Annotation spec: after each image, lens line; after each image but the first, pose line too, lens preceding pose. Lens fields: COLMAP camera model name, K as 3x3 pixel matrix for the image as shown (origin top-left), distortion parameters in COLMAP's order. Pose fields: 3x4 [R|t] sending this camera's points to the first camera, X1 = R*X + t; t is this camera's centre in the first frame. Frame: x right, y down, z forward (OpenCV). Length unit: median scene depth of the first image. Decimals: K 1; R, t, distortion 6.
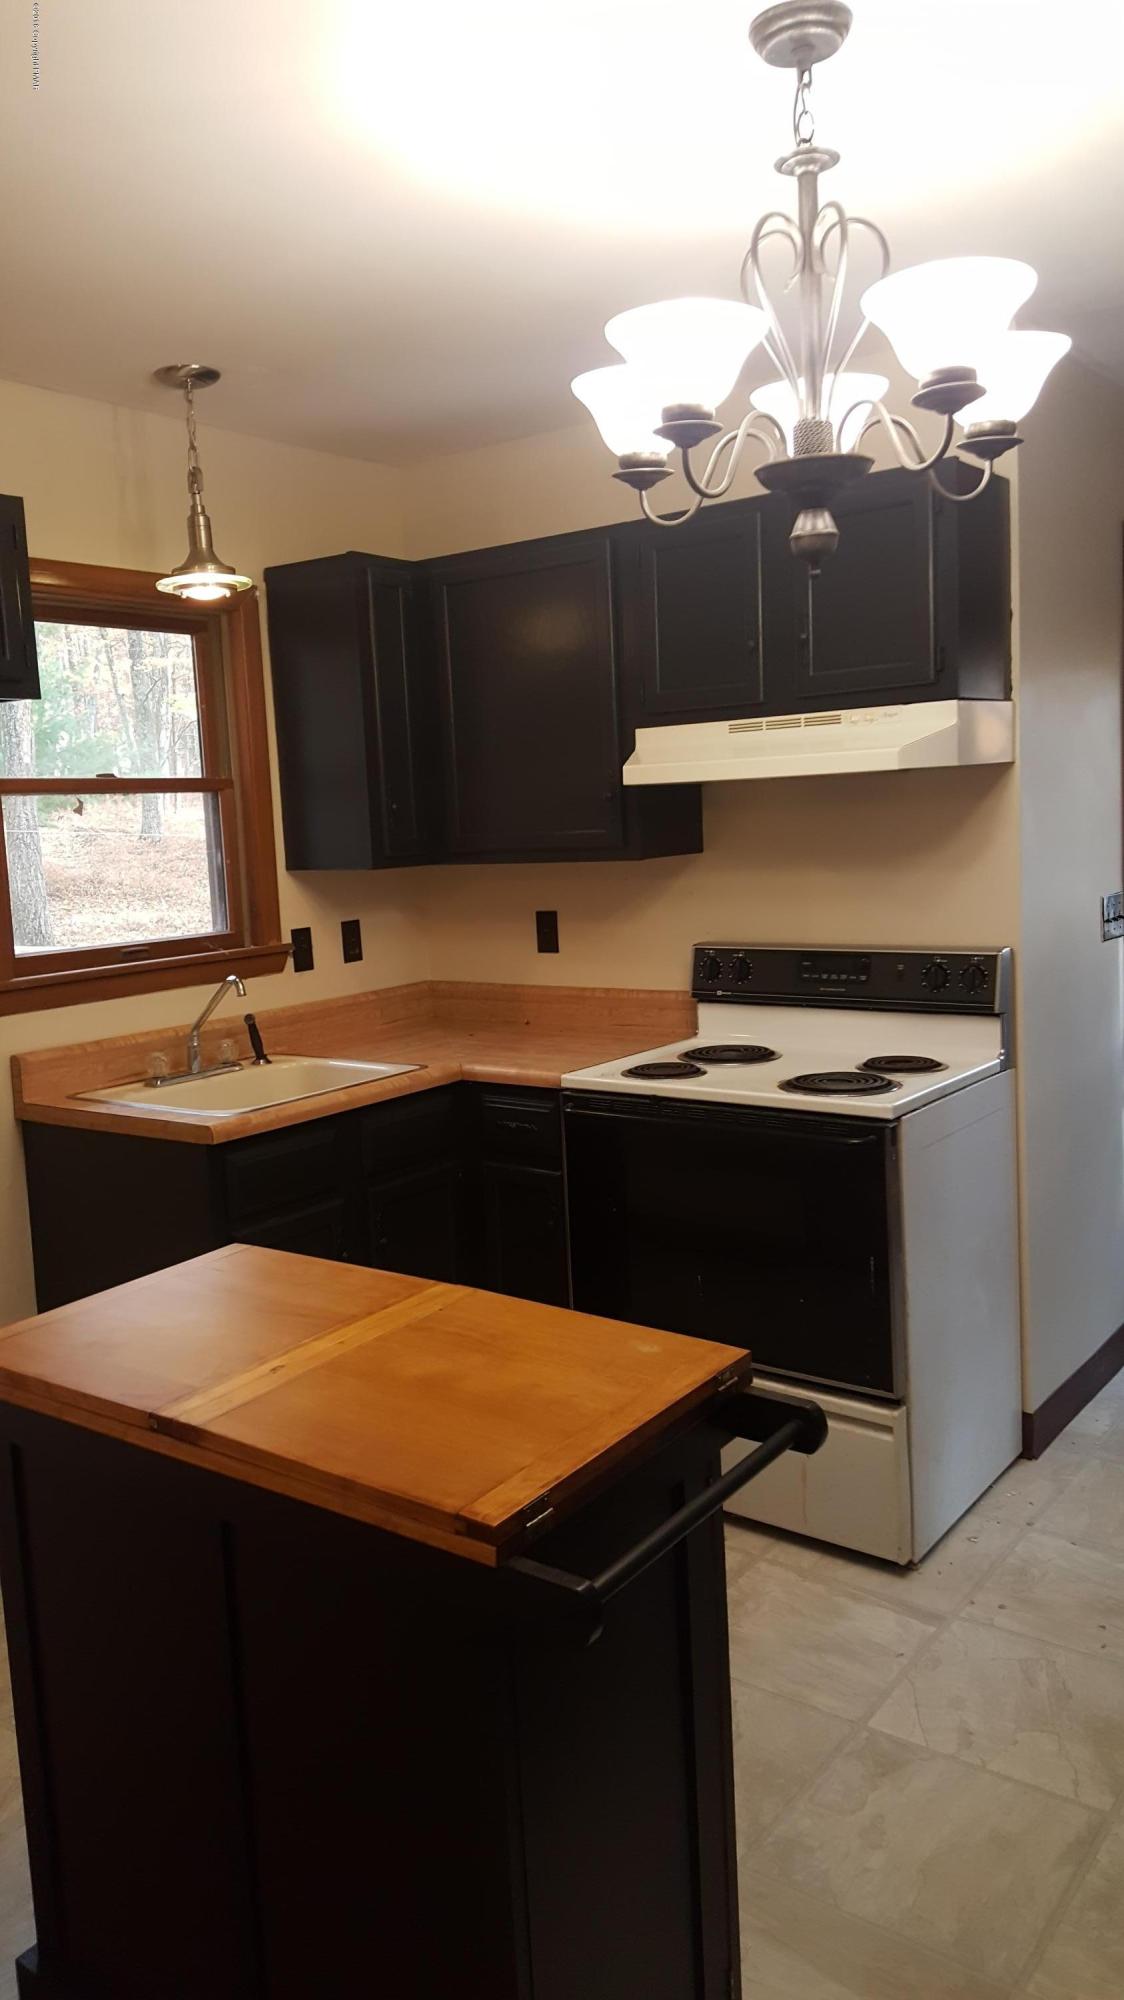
lens RADIAL K [[1484.0, 0, 553.6], [0, 1484.0, 987.0], [0, 0, 1]] dist [0.122459, -0.199022]
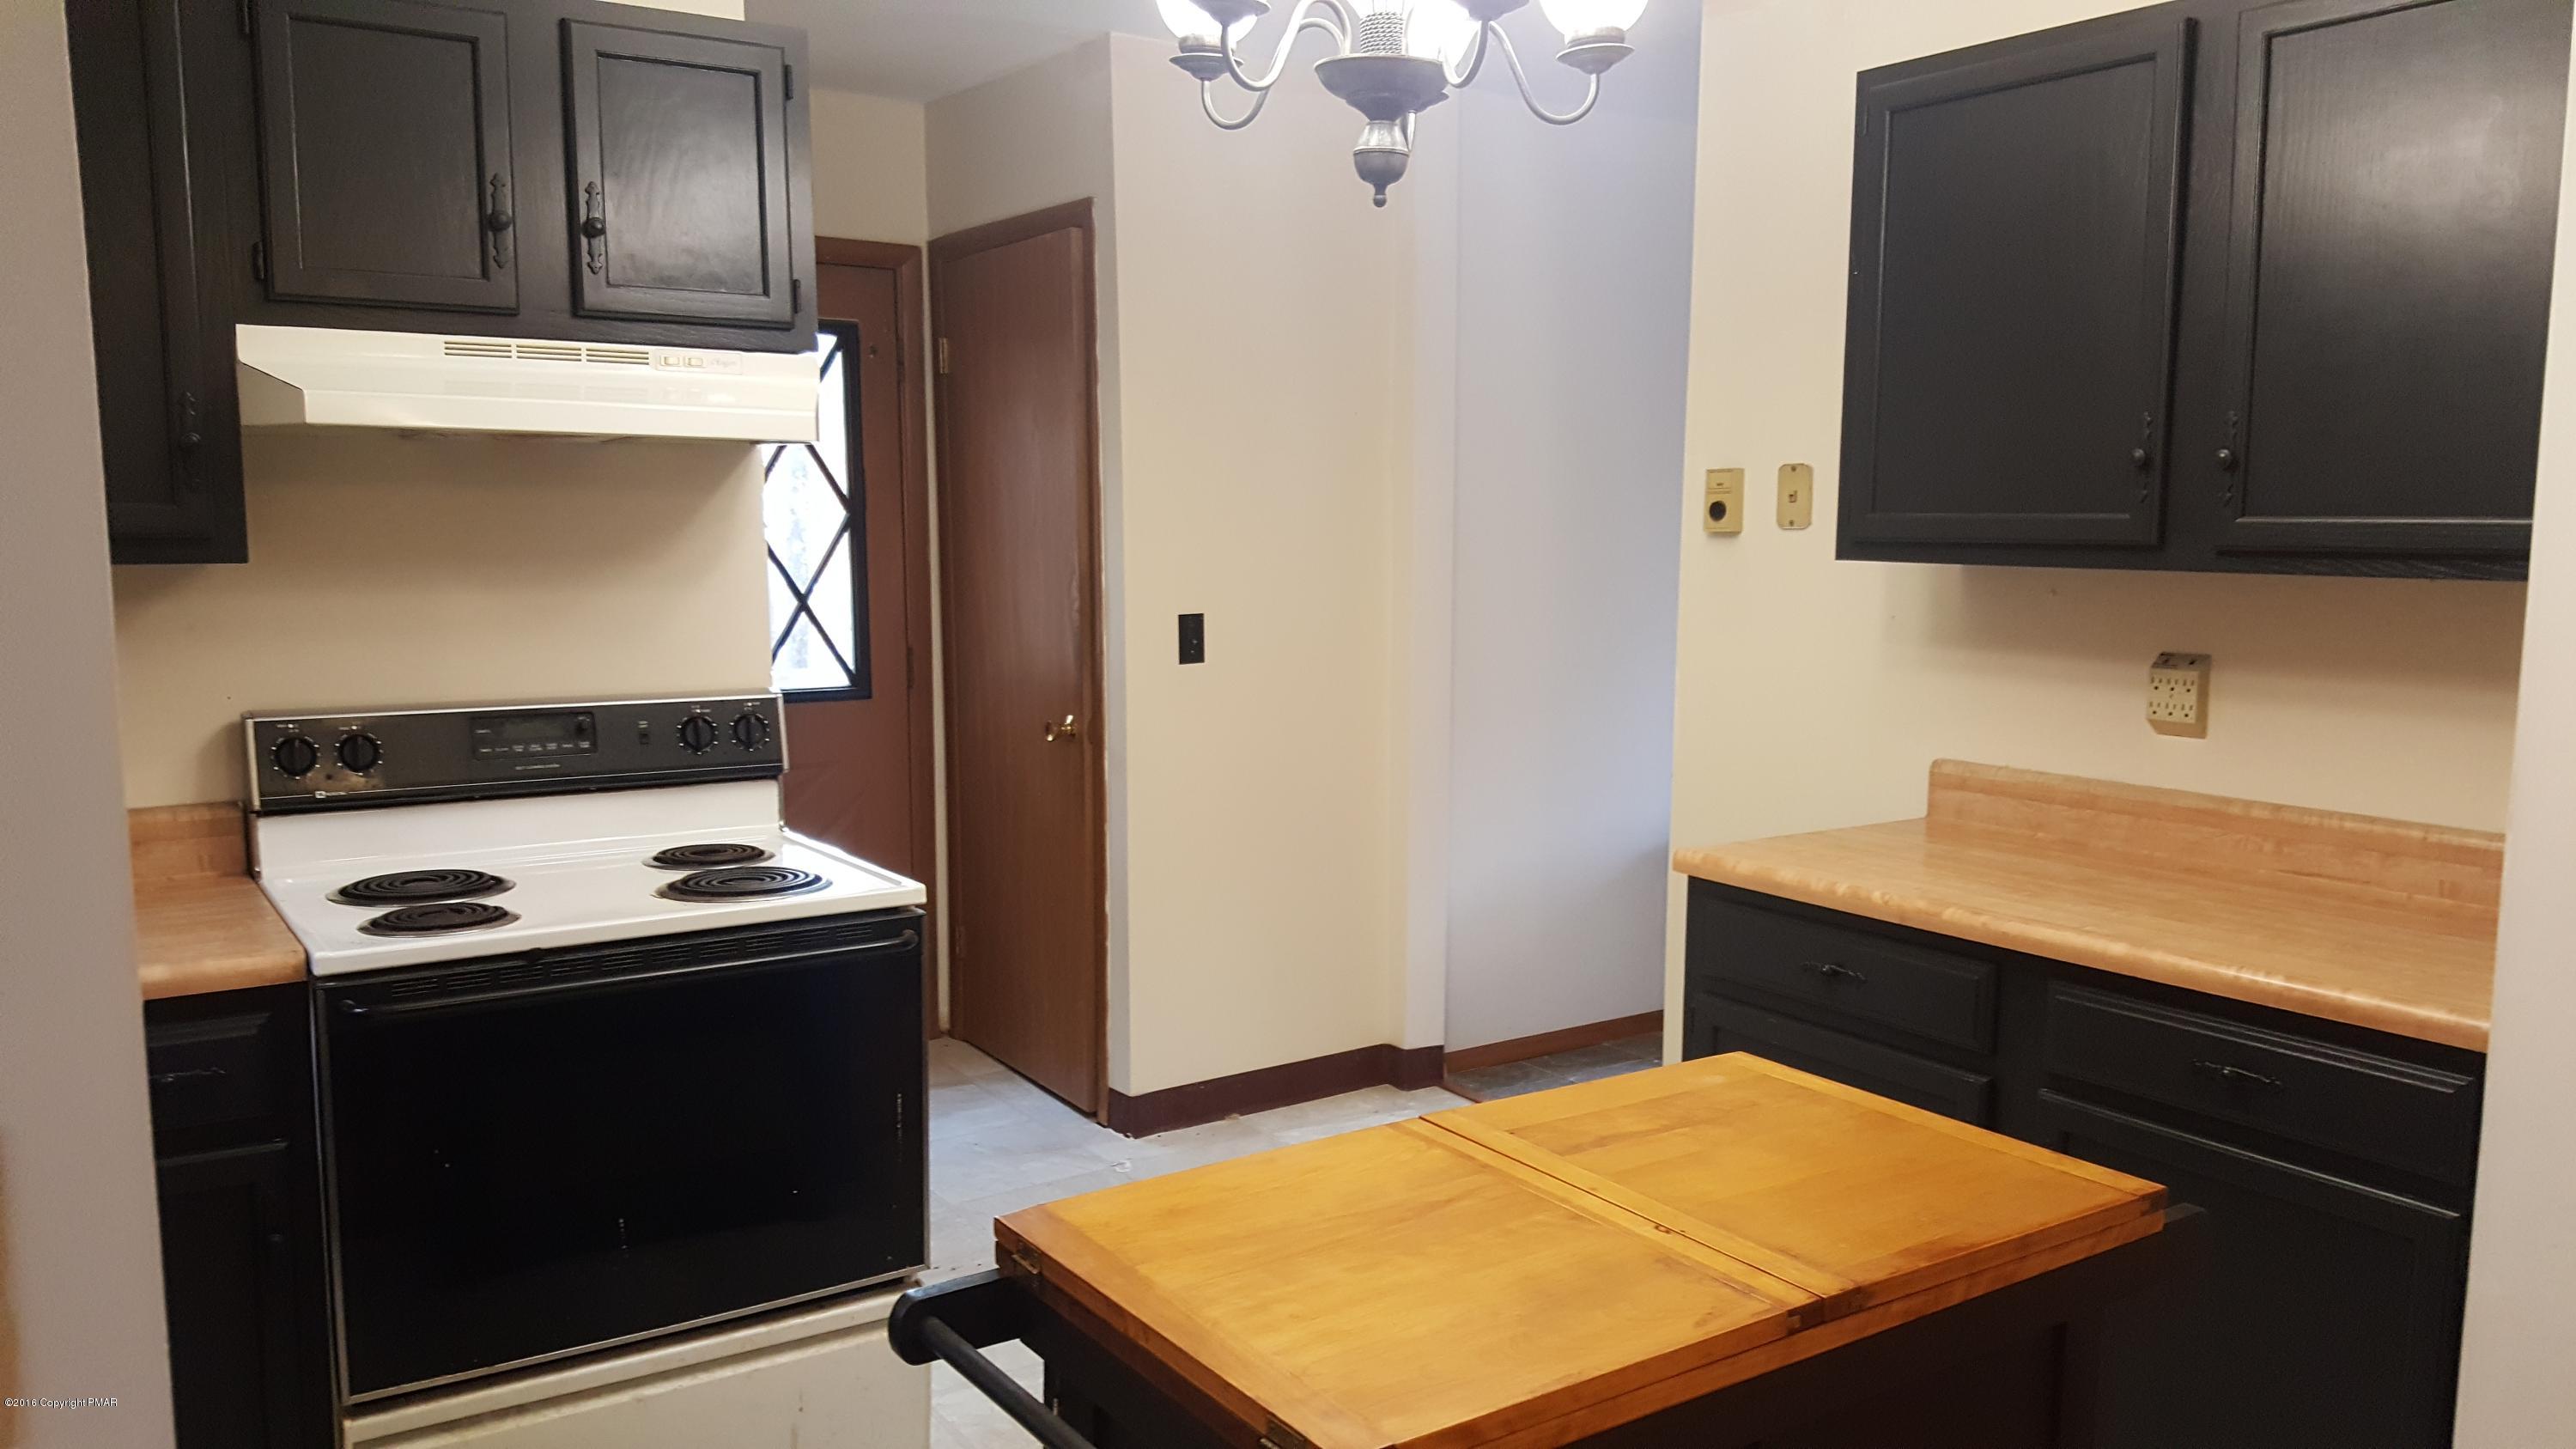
lens RADIAL K [[1911.7, 0, 1292.7], [0, 1911.7, 739.4], [0, 0, 1]] dist [0.122459, -0.199022]
pose [[0.308035, -0.061414, 0.949391, -0.539706], [0.093784, 0.995014, 0.033936, -0.008554], [-0.946741, 0.078585, 0.312259, 0.437142]]
